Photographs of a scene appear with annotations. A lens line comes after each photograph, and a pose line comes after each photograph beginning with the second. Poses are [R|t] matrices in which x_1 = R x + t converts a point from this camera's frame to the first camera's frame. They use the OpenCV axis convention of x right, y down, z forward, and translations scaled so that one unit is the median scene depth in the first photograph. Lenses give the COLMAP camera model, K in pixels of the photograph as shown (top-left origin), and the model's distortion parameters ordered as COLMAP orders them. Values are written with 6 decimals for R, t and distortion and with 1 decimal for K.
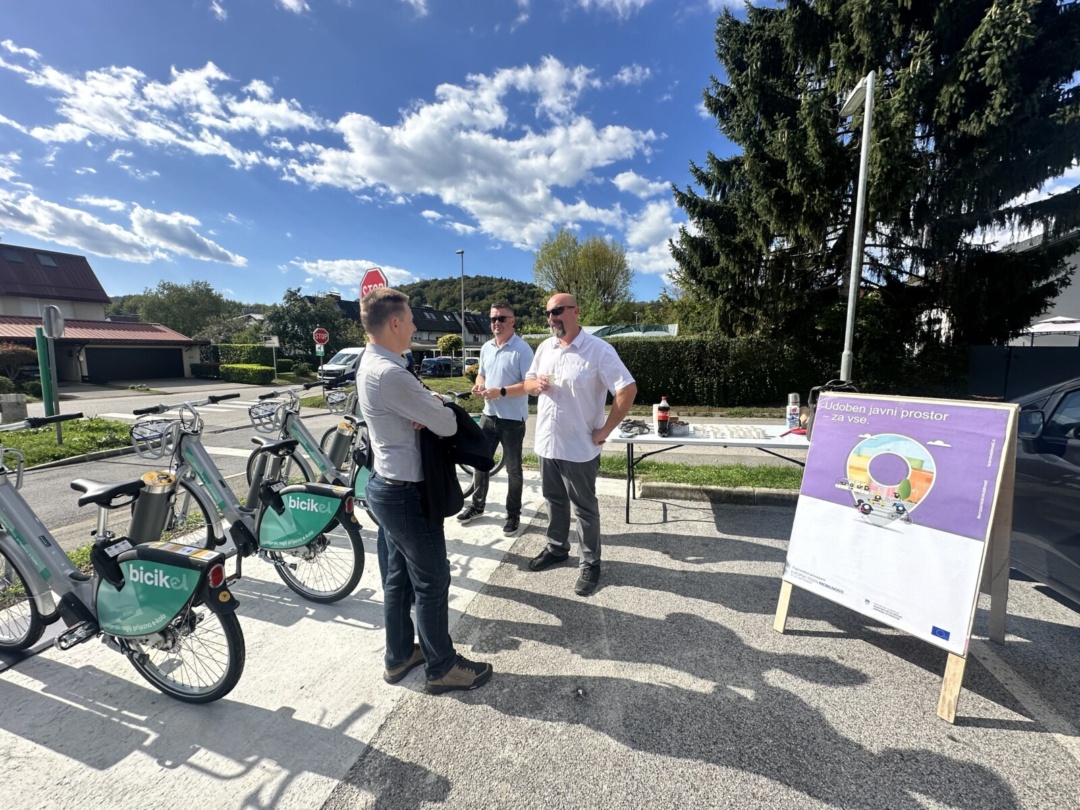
lens RADIAL K [[427.5, 0, 543.4], [0, 427.5, 405.8], [0, 0, 1]] dist [0.001295, 0.000416]
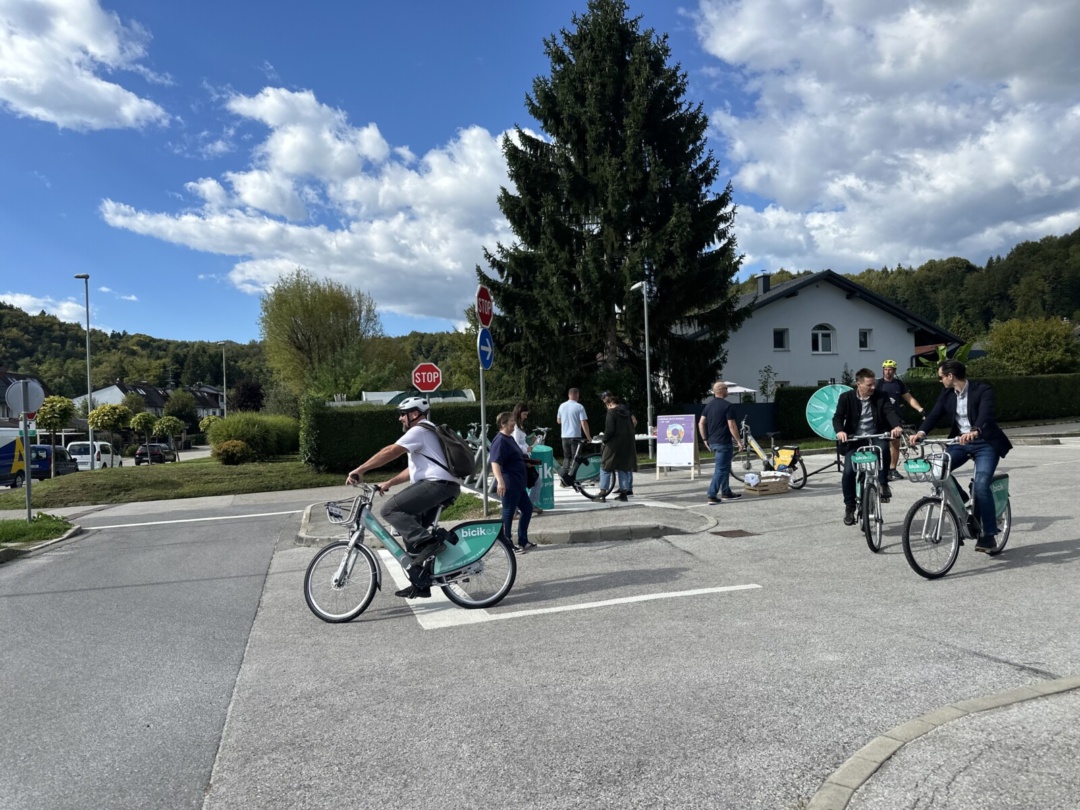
lens RADIAL K [[767.3, 0, 511.9], [0, 767.3, 410.5], [0, 0, 1]] dist [0.146185, -0.183453]
pose [[0.834375, -0.024091, 0.550671, -0.876178], [0.105850, 0.987453, -0.117184, 0.118602], [-0.540939, 0.156064, 0.826456, -0.791611]]
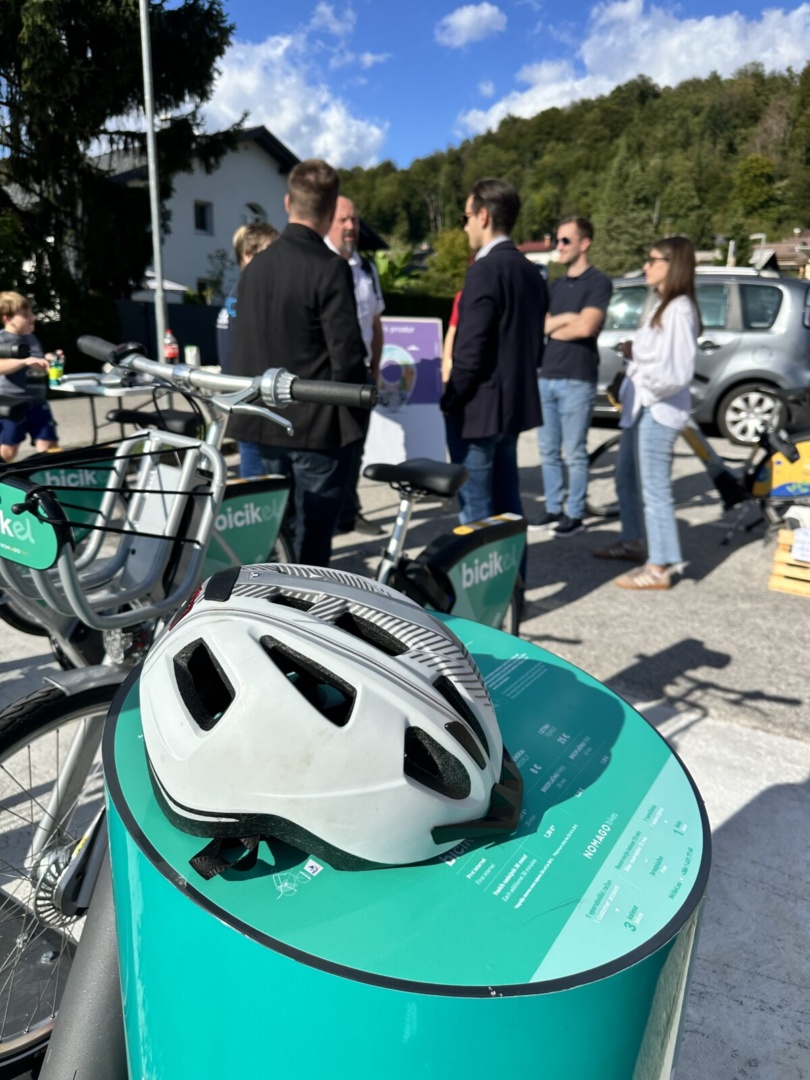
lens RADIAL K [[777.4, 0, 405.8], [0, 777.4, 546.5], [0, 0, 1]] dist [-0.015659, 0.002396]
pose [[0.286373, -0.256311, 0.923199, -0.328990], [0.101419, 0.966250, 0.236804, 0.022028], [-0.952736, 0.025816, 0.302702, 0.034542]]
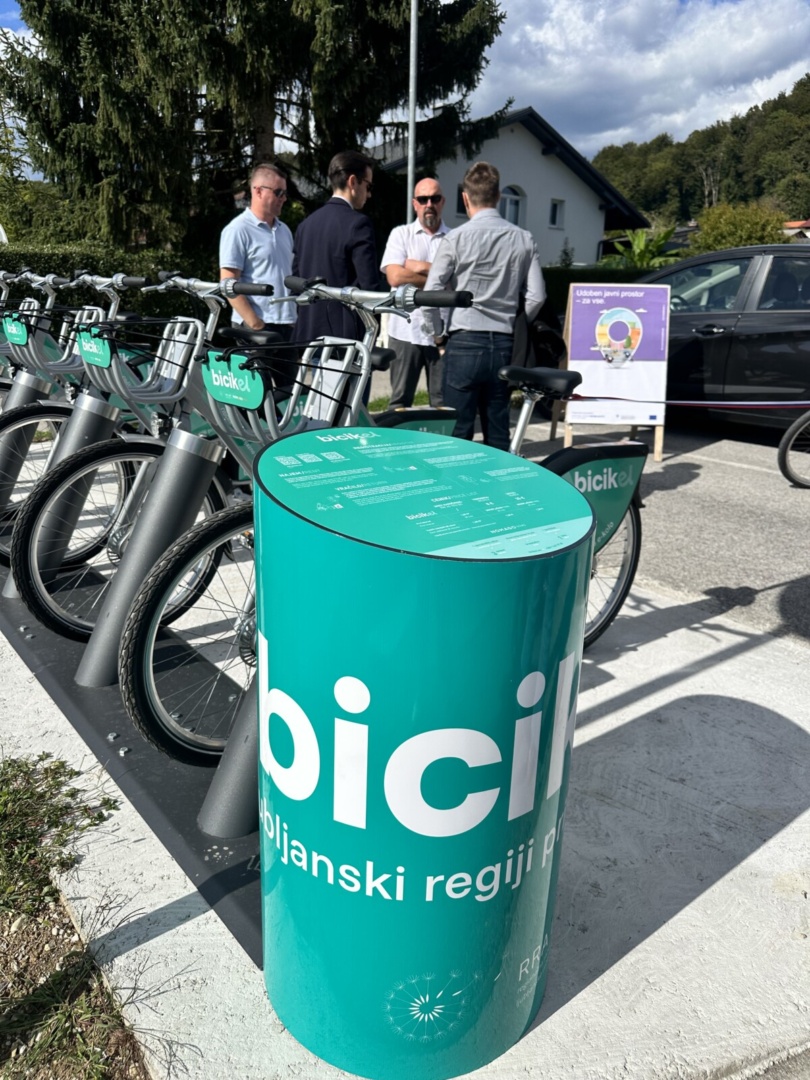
lens RADIAL K [[774.7, 0, 405.2], [0, 774.7, 535.6], [0, 0, 1]] dist [-0.000167, -0.004142]
pose [[0.568931, -0.224297, 0.791207, -0.366804], [0.081962, 0.972763, 0.216830, 0.035021], [-0.818290, -0.058512, 0.571819, -0.005431]]
